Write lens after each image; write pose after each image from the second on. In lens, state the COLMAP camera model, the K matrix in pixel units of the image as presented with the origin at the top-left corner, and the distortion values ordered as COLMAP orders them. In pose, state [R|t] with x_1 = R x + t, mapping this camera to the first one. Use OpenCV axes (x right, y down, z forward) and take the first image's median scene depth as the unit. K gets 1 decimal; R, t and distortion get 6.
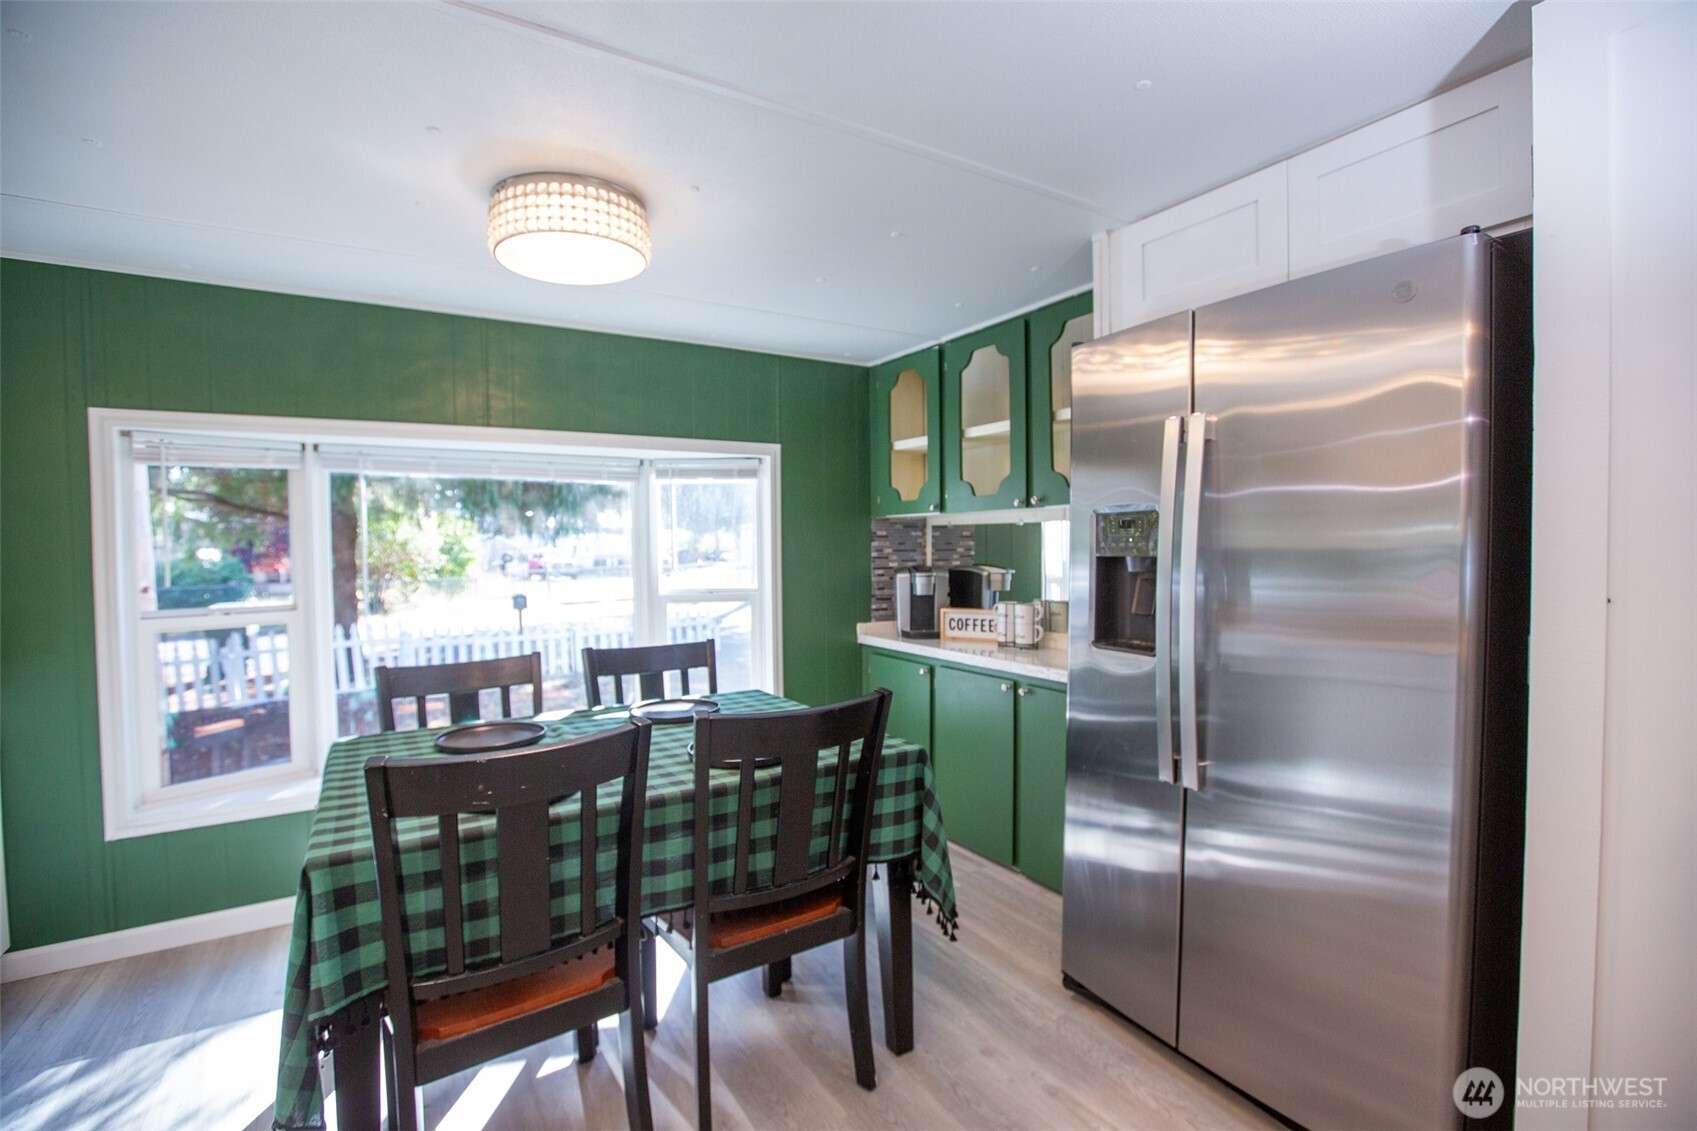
lens RADIAL K [[768.2, 0, 848.5], [0, 768.2, 565.5], [0, 0, 1]] dist [-0.057304, 0.023585]
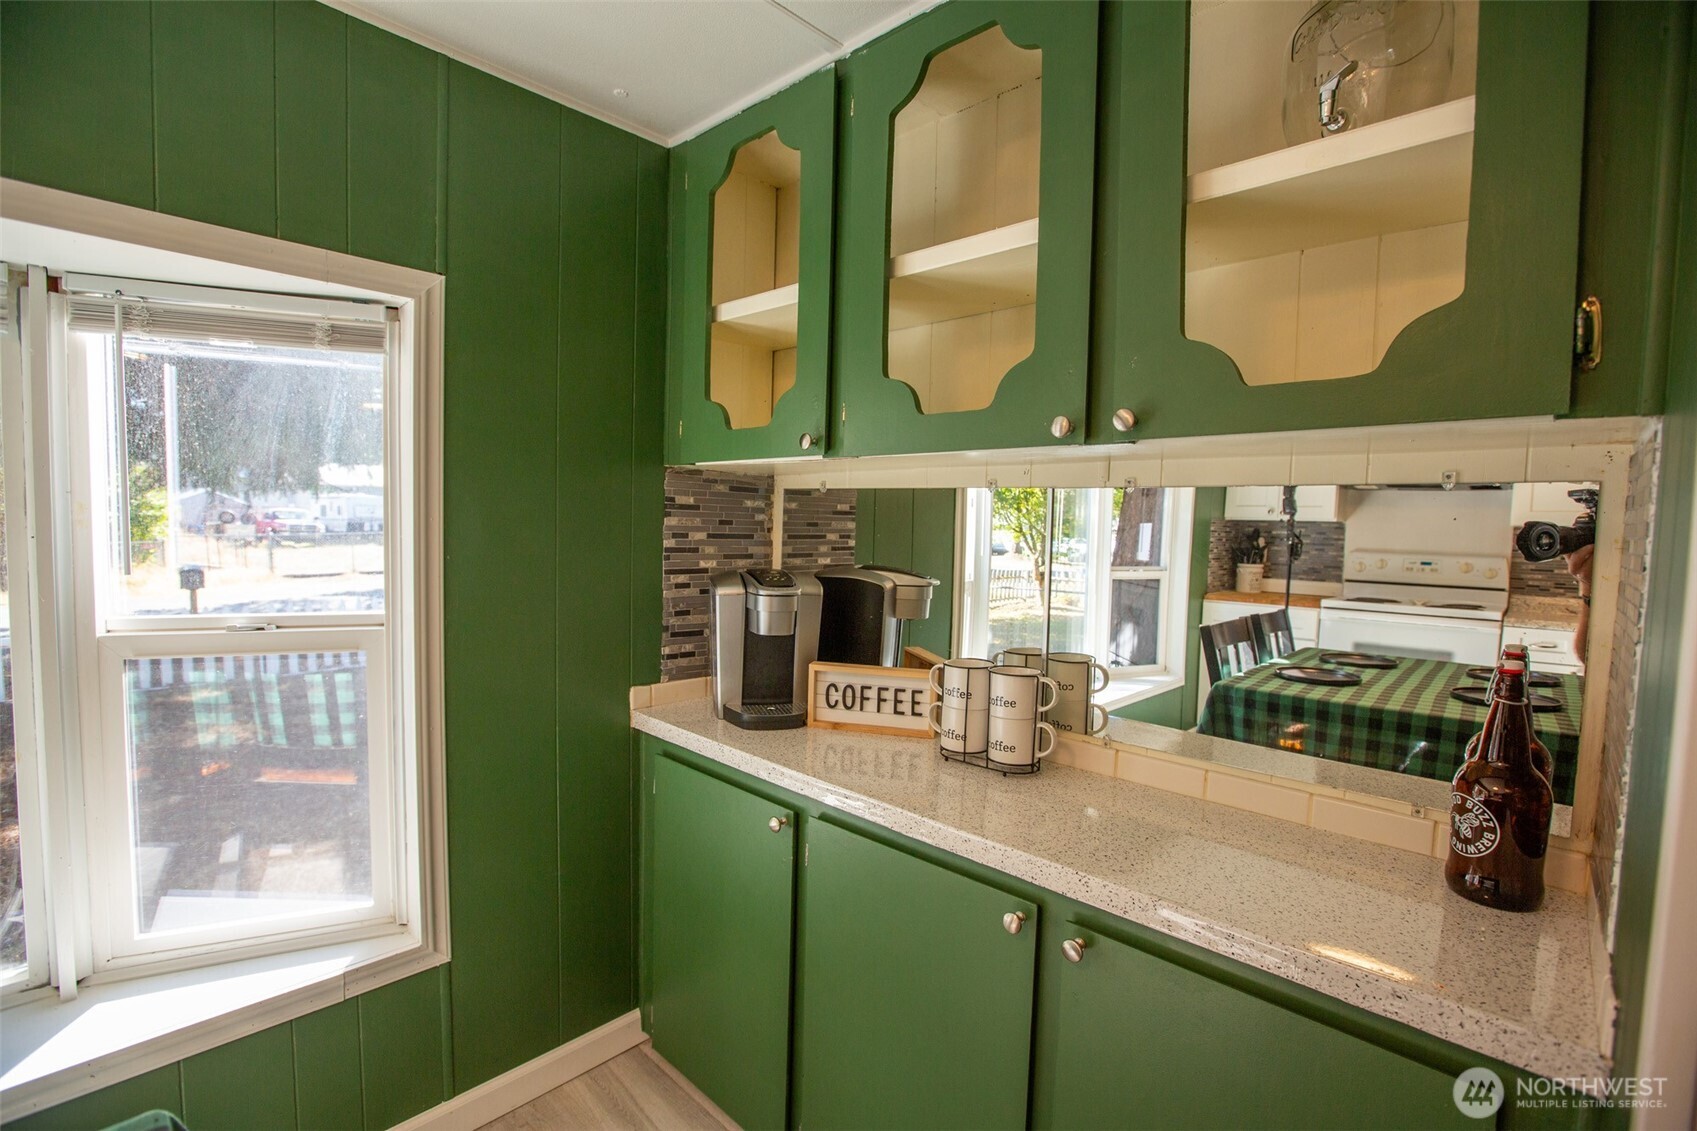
lens RADIAL K [[768.2, 0, 848.5], [0, 768.2, 565.5], [0, 0, 1]] dist [-0.057304, 0.023585]
pose [[0.967693, 0.020599, 0.251287, 0.022526], [-0.029043, 0.999130, 0.029939, -0.018442], [-0.250452, -0.036269, 0.967449, 0.517115]]
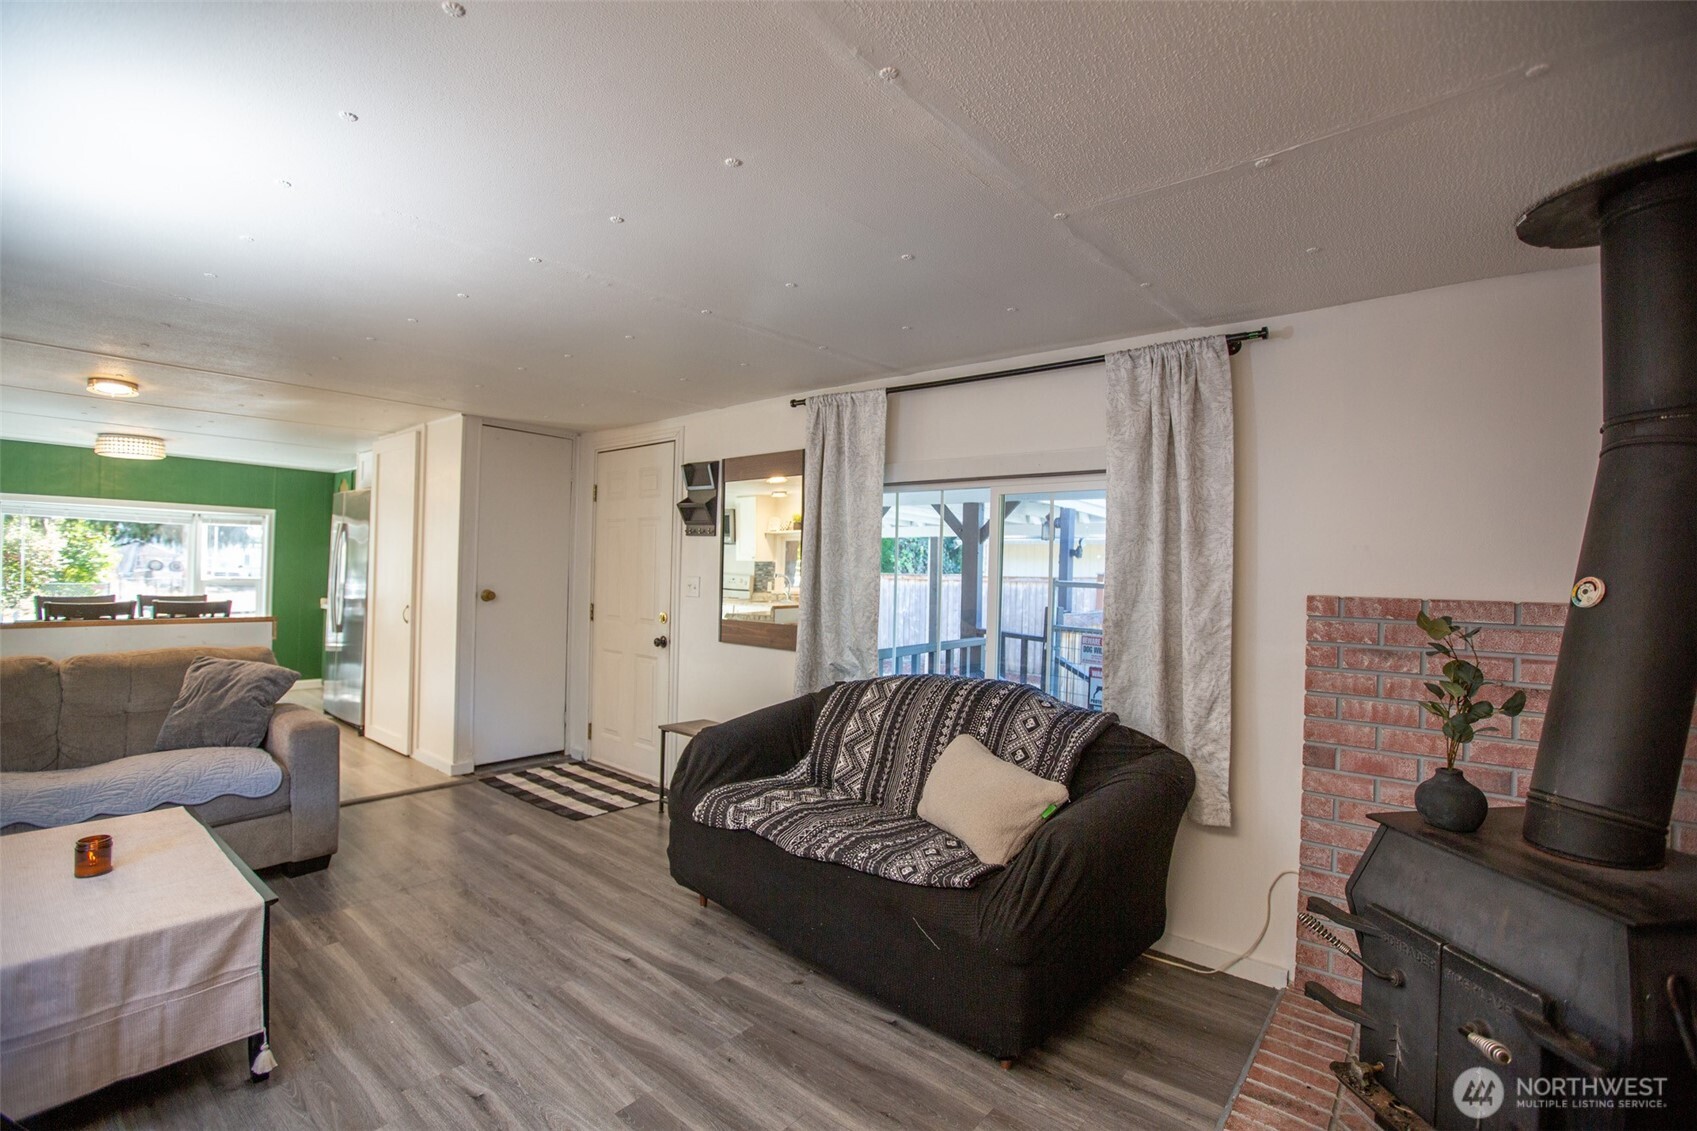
lens RADIAL K [[768.2, 0, 848.5], [0, 768.2, 565.5], [0, 0, 1]] dist [-0.057304, 0.023585]
pose [[0.948237, 0.037561, 0.315335, 0.717243], [-0.026876, 0.998910, -0.038167, 0.028020], [-0.316425, 0.027717, 0.948213, -1.352549]]
